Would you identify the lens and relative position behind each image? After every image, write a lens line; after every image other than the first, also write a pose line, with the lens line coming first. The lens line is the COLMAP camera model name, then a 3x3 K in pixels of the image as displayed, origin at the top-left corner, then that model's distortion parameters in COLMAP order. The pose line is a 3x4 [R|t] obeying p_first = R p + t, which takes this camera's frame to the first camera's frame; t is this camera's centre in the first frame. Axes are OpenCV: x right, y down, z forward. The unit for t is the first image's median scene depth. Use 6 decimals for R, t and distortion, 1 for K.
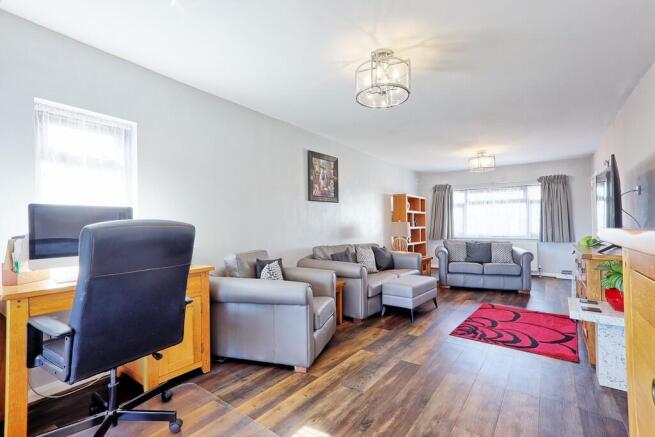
lens RADIAL K [[305.4, 0, 327.5], [0, 305.4, 218.5], [0, 0, 1]] dist [0.017562, 0.000516]
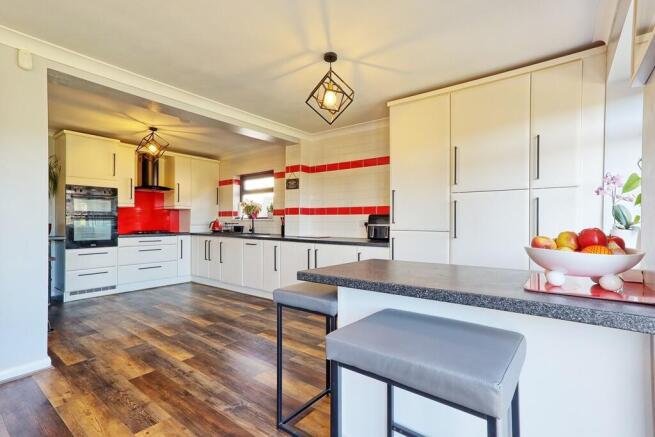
lens RADIAL K [[305.4, 0, 327.5], [0, 305.4, 218.5], [0, 0, 1]] dist [0.017562, 0.000516]
pose [[0.009923, 0.018184, 0.999785, -2.925691], [-0.022960, 0.999575, -0.017953, 0.100677], [-0.999687, -0.022777, 0.010336, 1.401735]]
